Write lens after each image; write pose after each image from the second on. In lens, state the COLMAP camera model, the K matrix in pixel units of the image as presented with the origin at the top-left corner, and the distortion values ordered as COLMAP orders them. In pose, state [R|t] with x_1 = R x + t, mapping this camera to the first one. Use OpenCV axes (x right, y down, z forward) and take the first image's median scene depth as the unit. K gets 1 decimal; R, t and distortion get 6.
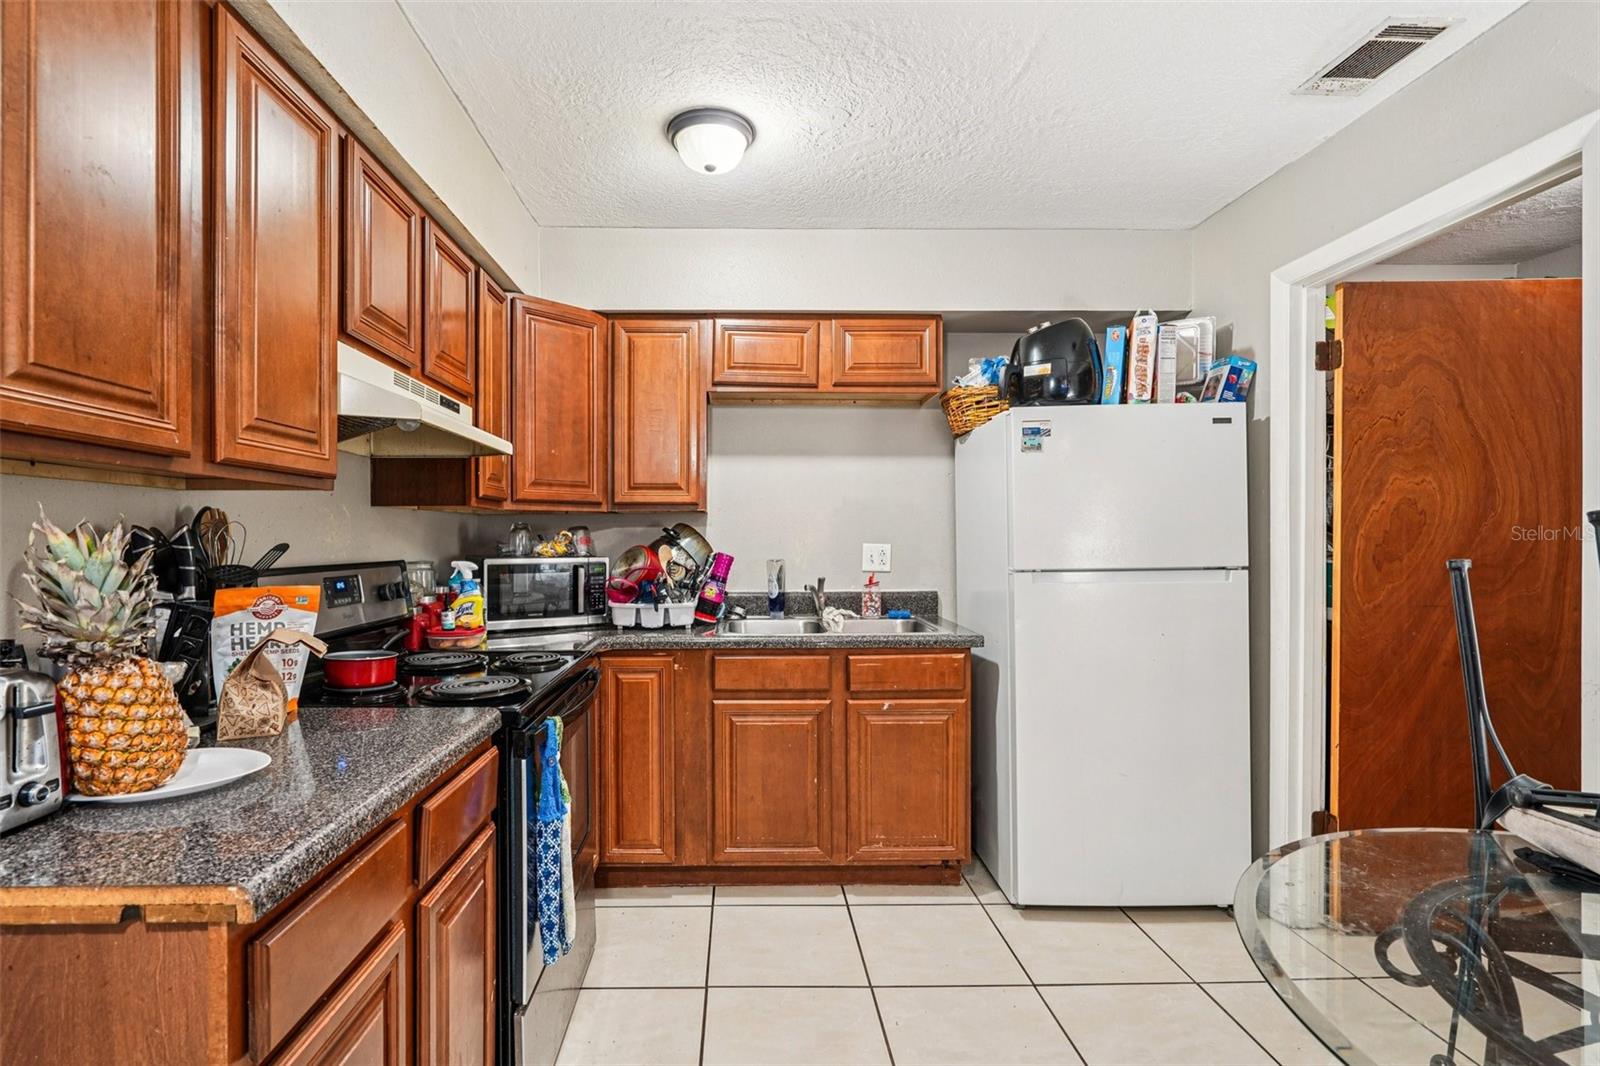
lens RADIAL K [[759.5, 0, 800.0], [0, 759.5, 533.0], [0, 0, 1]] dist [0.001092, 0.000314]
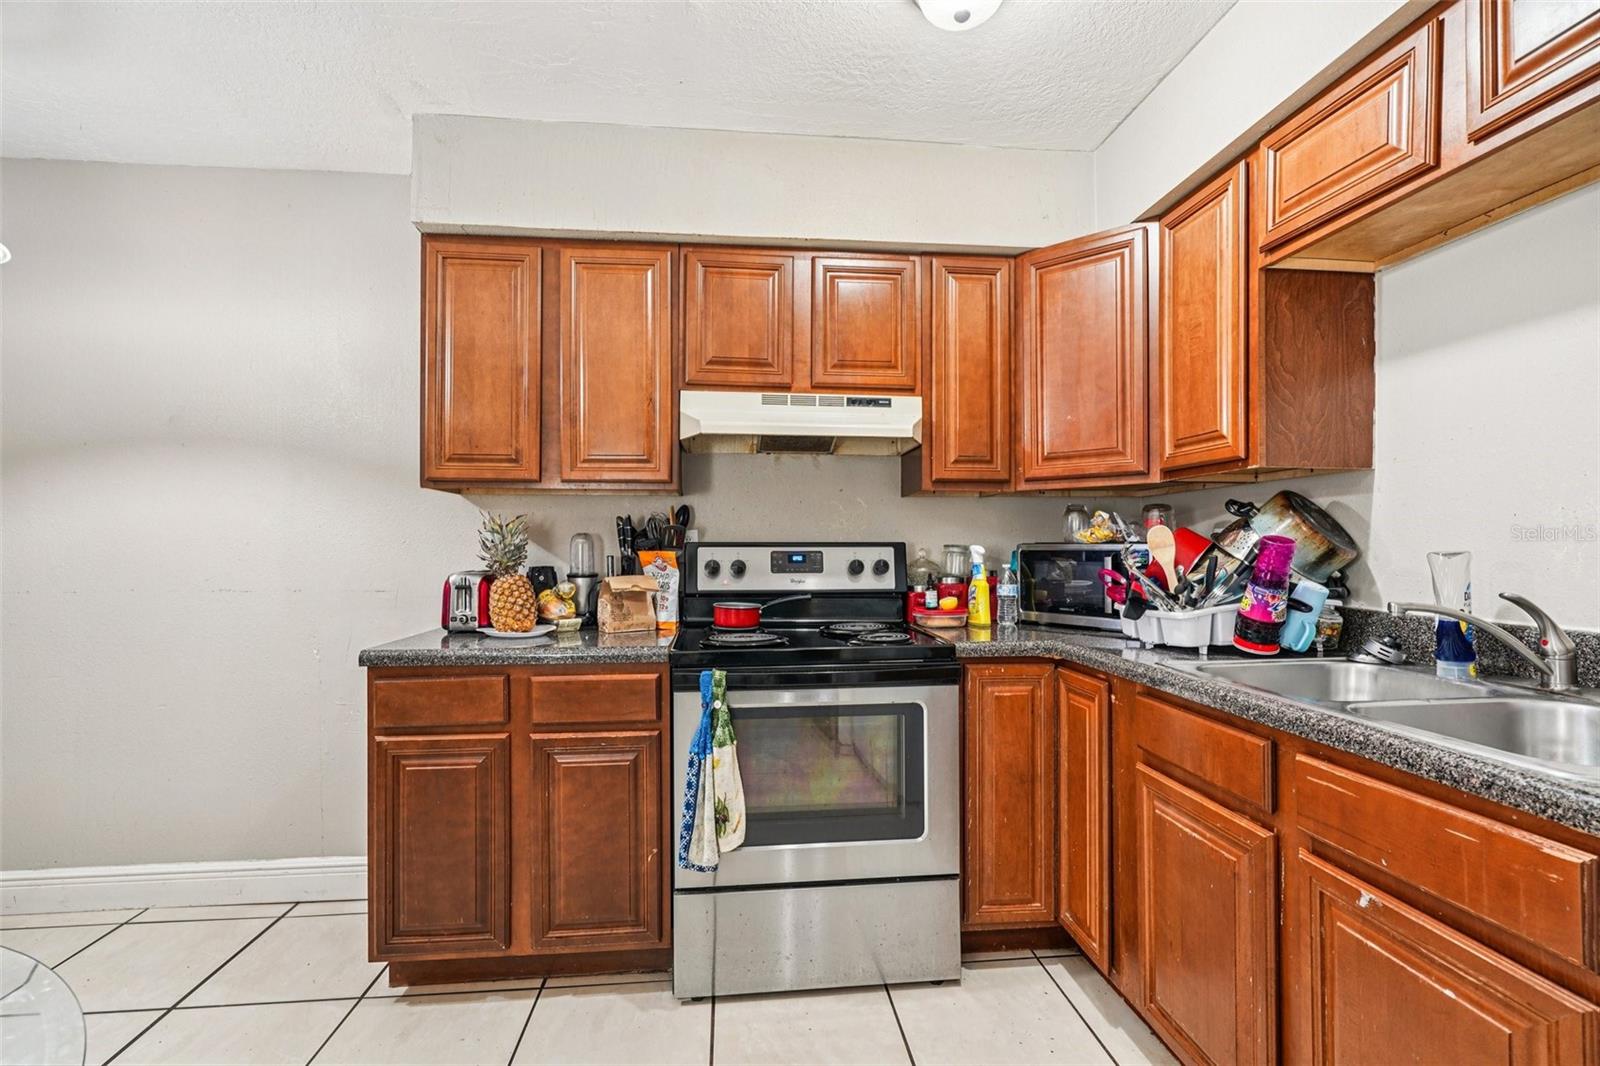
lens RADIAL K [[759.5, 0, 800.0], [0, 759.5, 533.0], [0, 0, 1]] dist [0.001092, 0.000314]
pose [[0.023058, -0.016639, -0.999596, 0.528041], [0.011012, 0.999805, -0.016388, 0.033193], [0.999673, -0.010630, 0.023236, 0.697570]]
